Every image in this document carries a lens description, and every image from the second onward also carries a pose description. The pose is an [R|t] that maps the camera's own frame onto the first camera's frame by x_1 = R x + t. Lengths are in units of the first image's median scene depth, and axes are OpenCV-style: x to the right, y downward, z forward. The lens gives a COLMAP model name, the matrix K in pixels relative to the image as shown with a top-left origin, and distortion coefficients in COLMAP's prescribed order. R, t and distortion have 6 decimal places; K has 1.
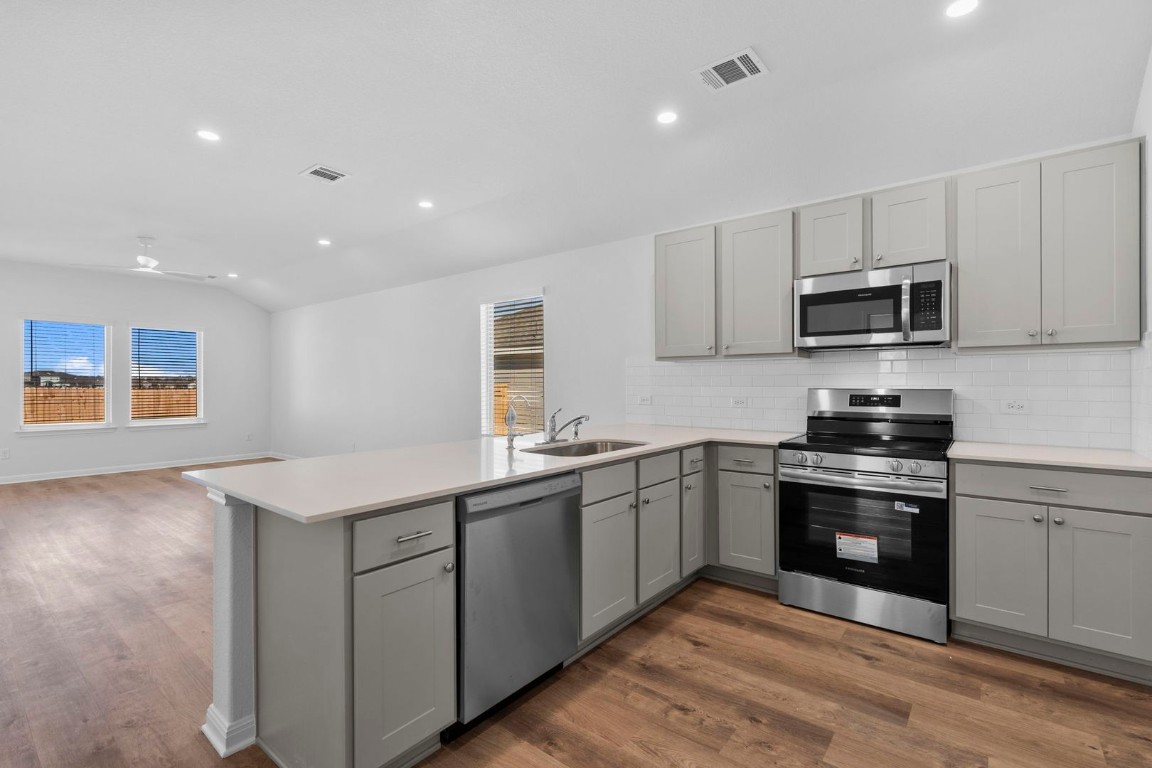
lens RADIAL K [[551.4, 0, 573.7], [0, 551.4, 382.8], [0, 0, 1]] dist [0.002911, 0.000121]
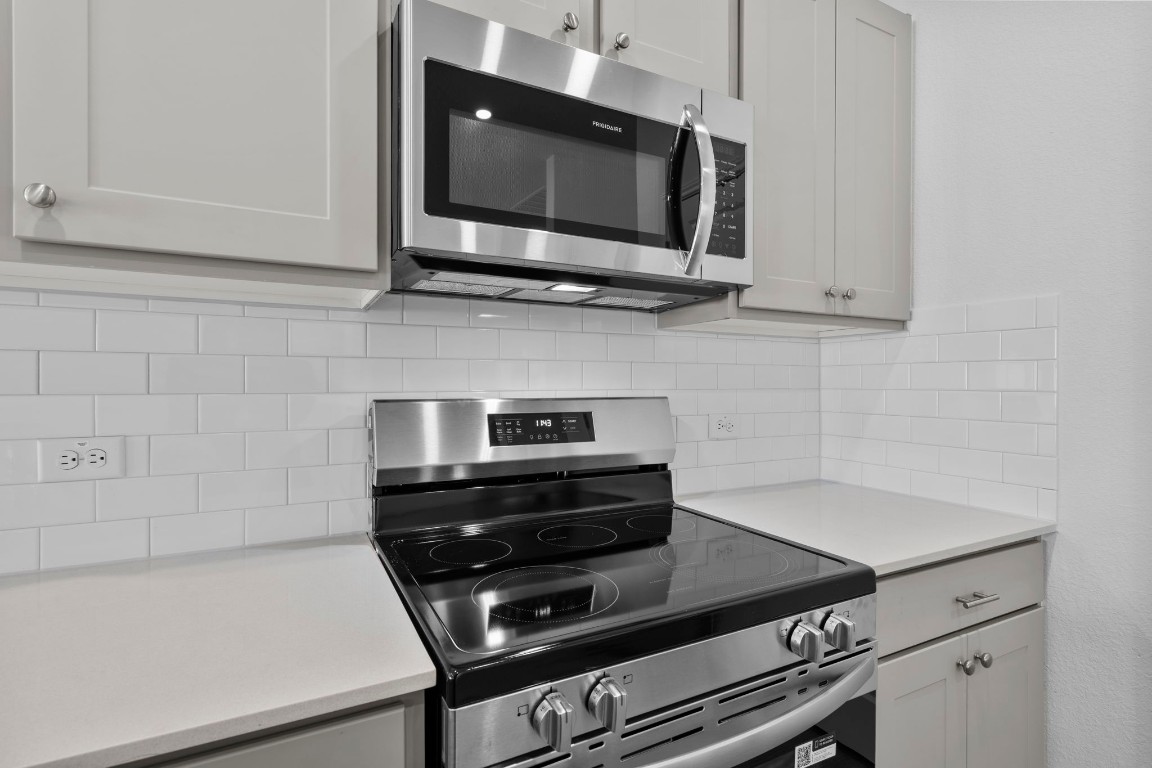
lens RADIAL K [[551.4, 0, 572.5], [0, 551.4, 386.0], [0, 0, 1]] dist [0.002911, 0.000121]
pose [[0.401580, -0.001402, 0.915823, 0.190730], [0.000426, 0.999999, 0.001344, 0.001406], [-0.915824, -0.000149, 0.401580, 0.824664]]
